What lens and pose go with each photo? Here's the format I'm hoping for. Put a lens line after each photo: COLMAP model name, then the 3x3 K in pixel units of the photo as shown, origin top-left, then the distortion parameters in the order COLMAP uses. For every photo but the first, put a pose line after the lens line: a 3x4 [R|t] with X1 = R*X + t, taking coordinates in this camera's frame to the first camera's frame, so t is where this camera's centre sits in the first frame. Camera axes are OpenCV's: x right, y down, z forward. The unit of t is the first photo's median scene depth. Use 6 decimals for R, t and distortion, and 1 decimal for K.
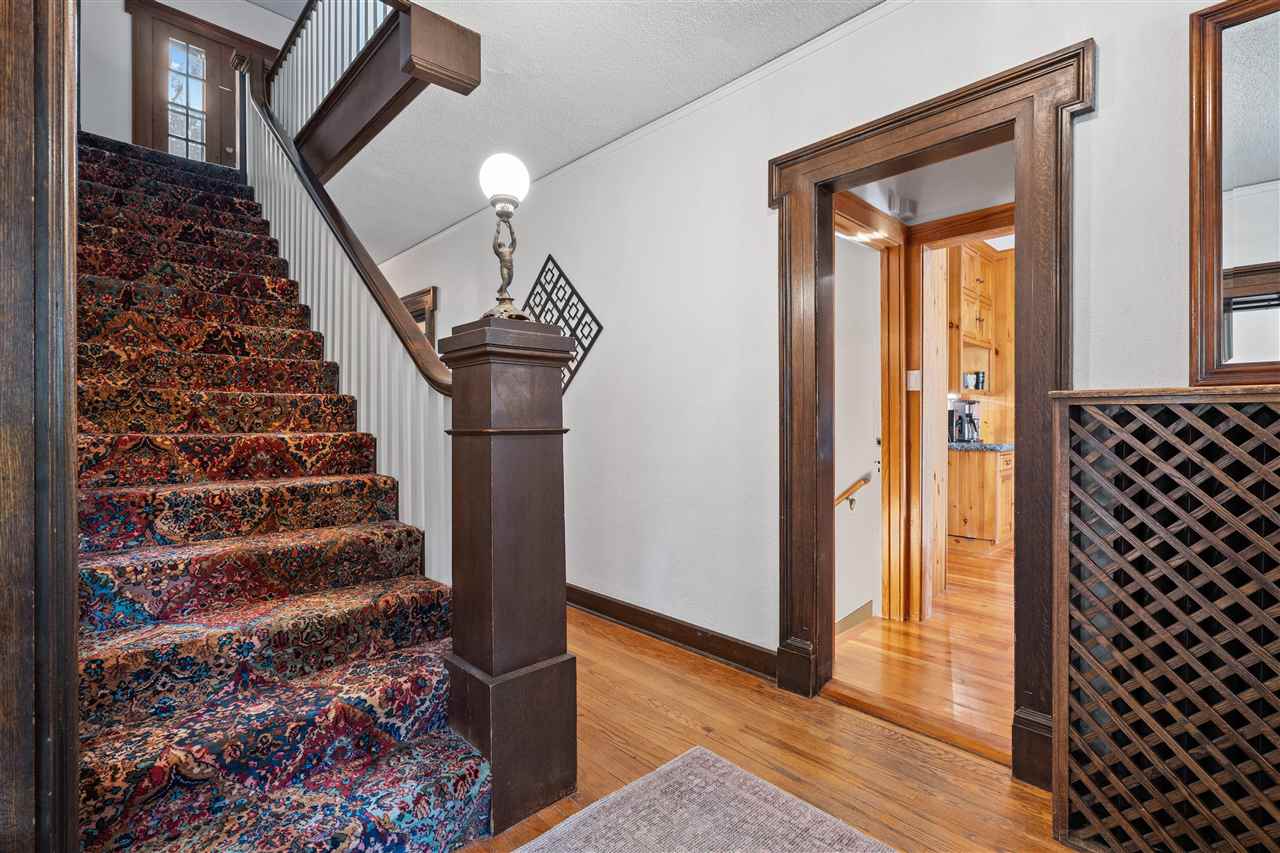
lens RADIAL K [[585.6, 0, 648.9], [0, 585.6, 427.9], [0, 0, 1]] dist [-0.006523, 0.001476]
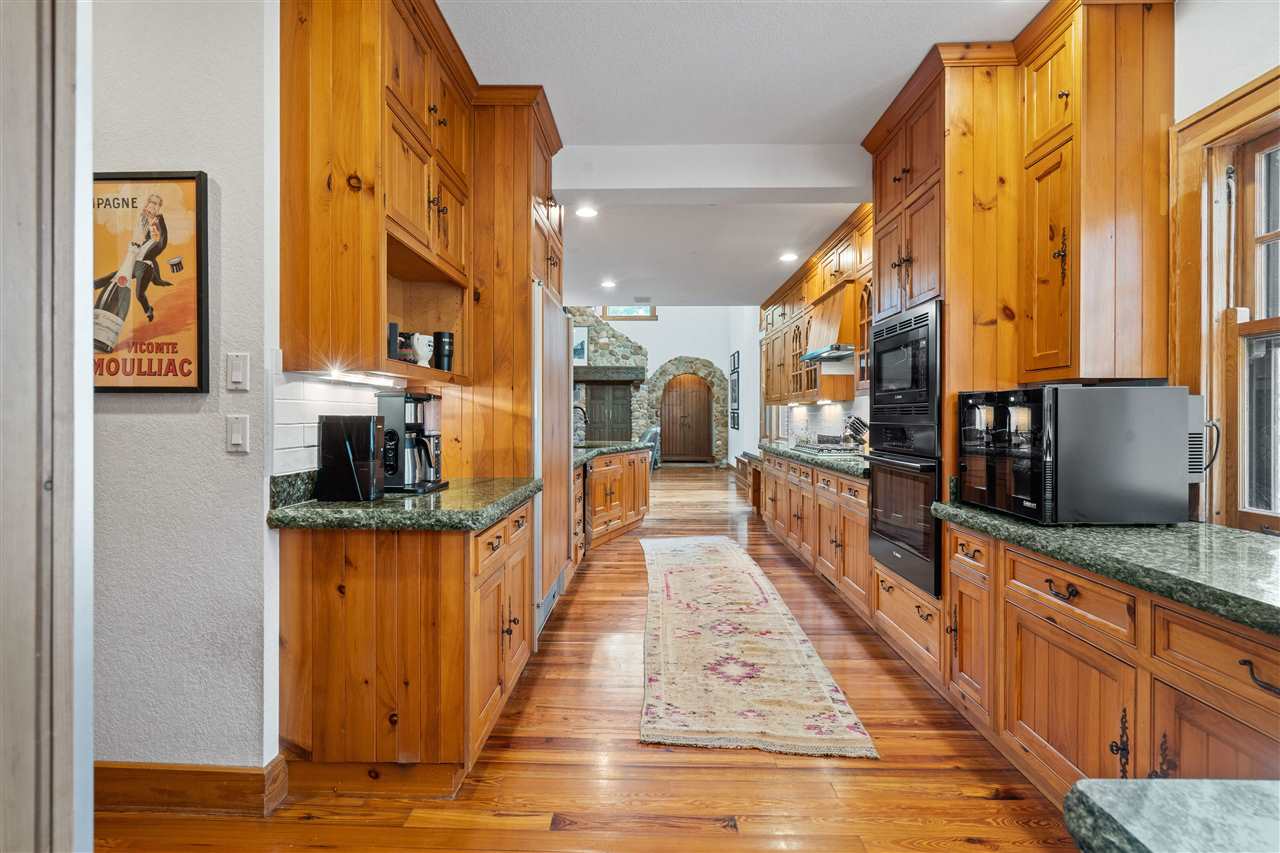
lens RADIAL K [[585.6, 0, 643.9], [0, 585.6, 421.0], [0, 0, 1]] dist [-0.006523, 0.001476]
pose [[0.706444, -0.002501, 0.707765, 0.359858], [0.003220, 0.999995, 0.000319, -0.025900], [-0.707762, 0.002053, 0.706448, 0.575388]]
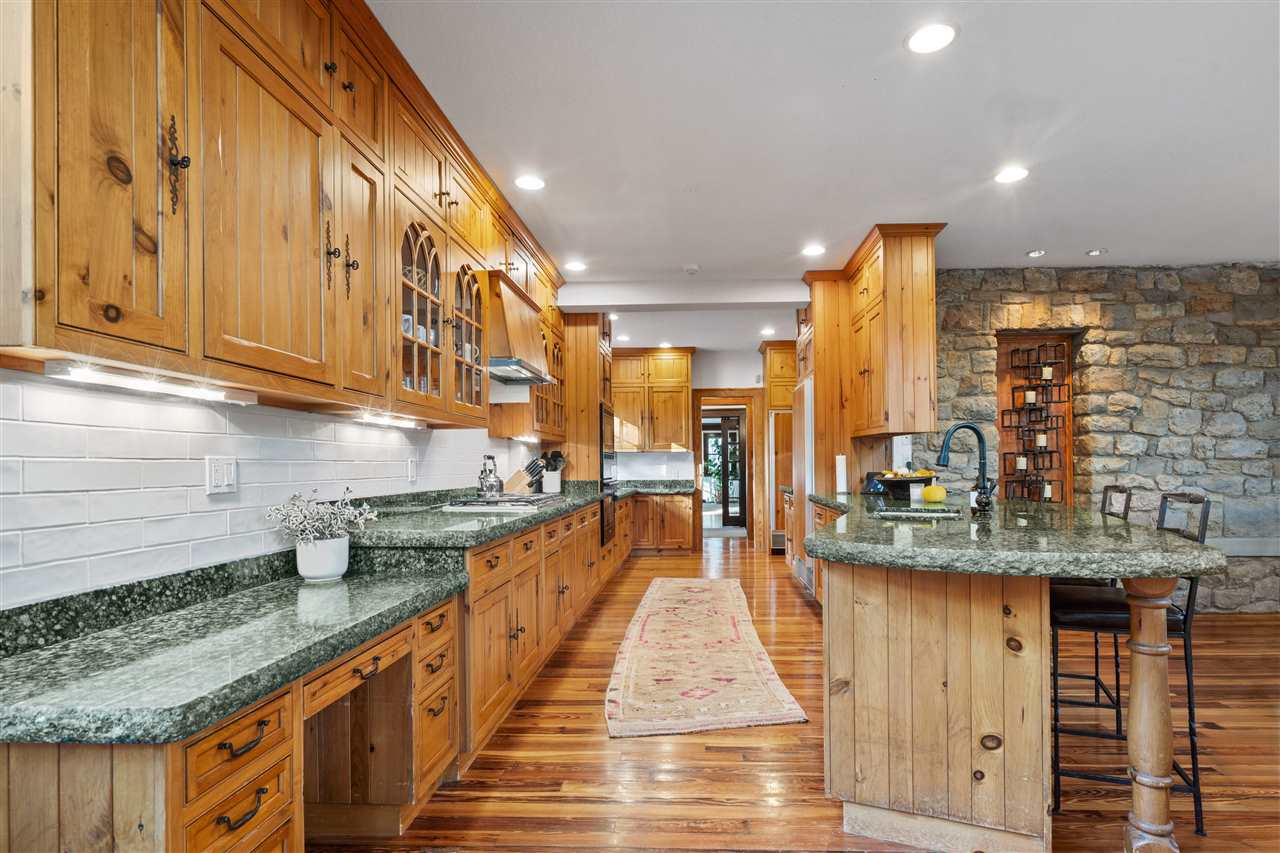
lens RADIAL K [[641.8, 0, 668.5], [0, 641.8, 464.9], [0, 0, 1]] dist [-0.005583, -0.001298]
pose [[-0.728171, 0.006059, -0.685369, 1.567263], [0.006799, 0.999976, 0.001616, -0.020867], [0.685362, -0.003483, -0.728194, 1.653461]]
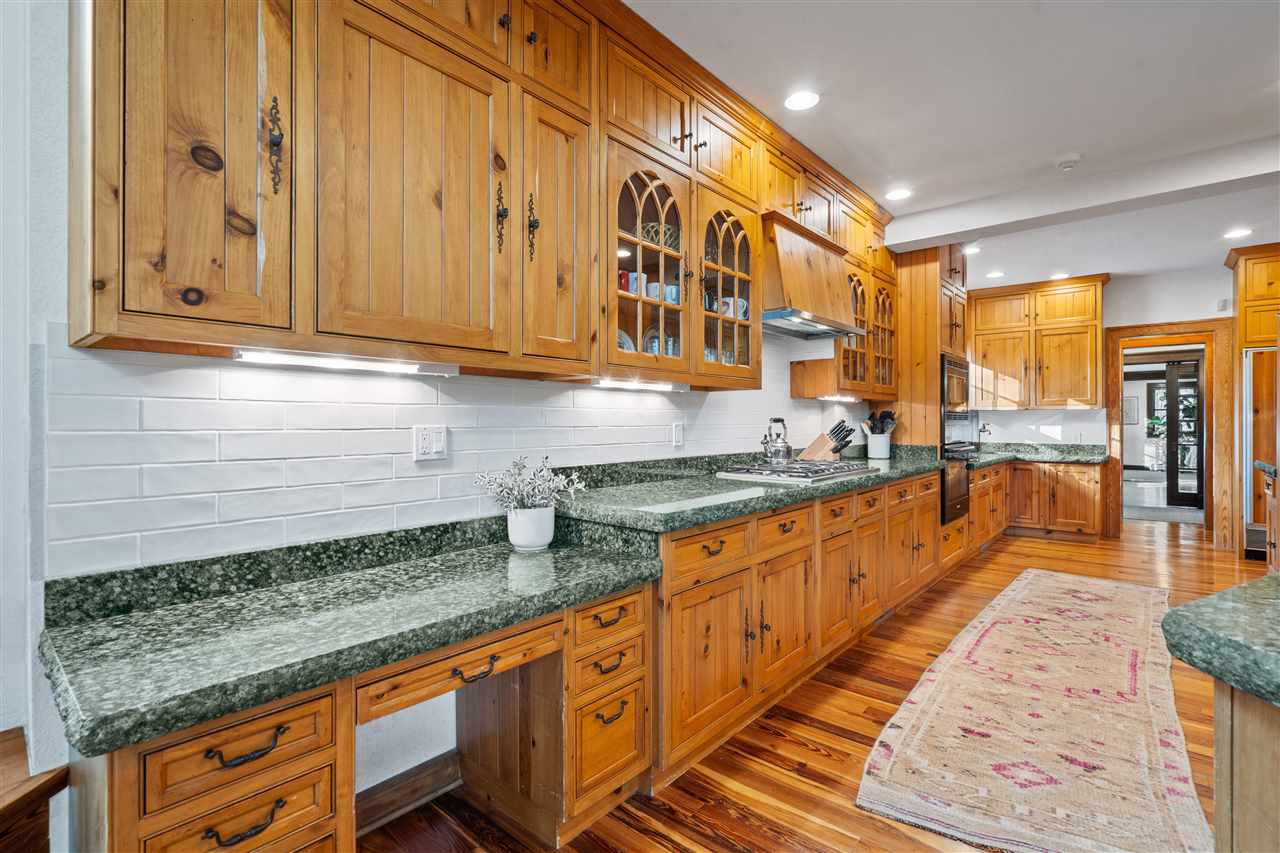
lens RADIAL K [[585.6, 0, 640.9], [0, 585.6, 421.7], [0, 0, 1]] dist [-0.006523, 0.001476]
pose [[-0.996781, 0.001371, -0.080161, 1.407565], [0.001190, 0.999997, 0.002296, -0.029699], [0.080164, 0.002194, -0.996779, 1.581531]]
